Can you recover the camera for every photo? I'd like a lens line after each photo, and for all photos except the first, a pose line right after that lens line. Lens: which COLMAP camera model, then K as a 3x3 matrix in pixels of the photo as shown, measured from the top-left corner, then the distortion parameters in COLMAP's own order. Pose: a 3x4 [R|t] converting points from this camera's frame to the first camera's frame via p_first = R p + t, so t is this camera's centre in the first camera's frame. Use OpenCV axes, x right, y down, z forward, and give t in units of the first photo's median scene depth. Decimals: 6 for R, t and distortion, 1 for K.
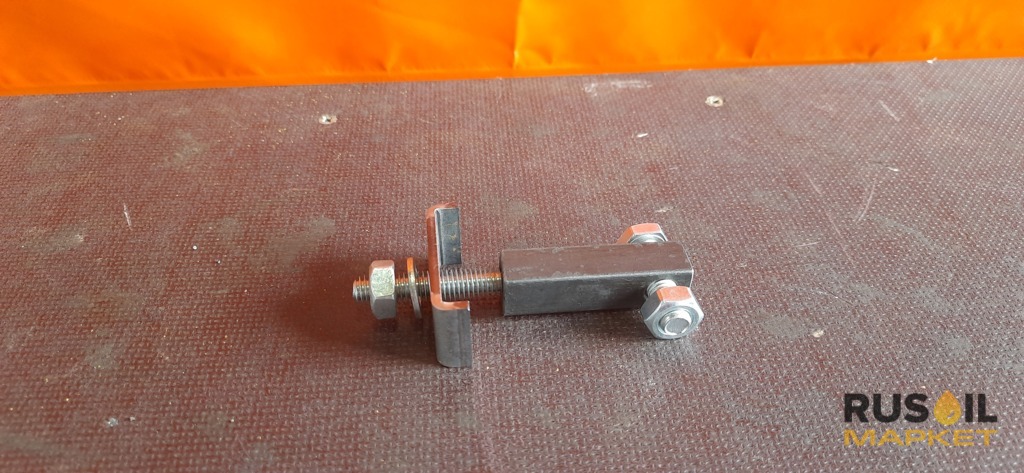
lens RADIAL K [[754.6, 0, 513.1], [0, 754.6, 236.9], [0, 0, 1]] dist [0.062408, -0.101026]
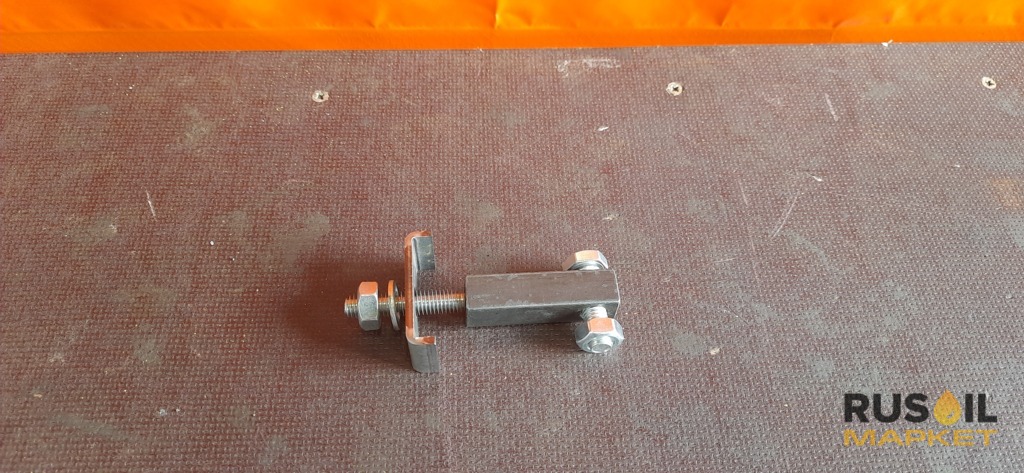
lens RADIAL K [[754.6, 0, 513.3], [0, 754.6, 230.4], [0, 0, 1]] dist [0.062408, -0.101026]
pose [[0.999017, 0.043497, 0.008542, 0.038961], [-0.044164, 0.960132, 0.276036, -0.324782], [0.003806, -0.276142, 0.961109, -0.126320]]
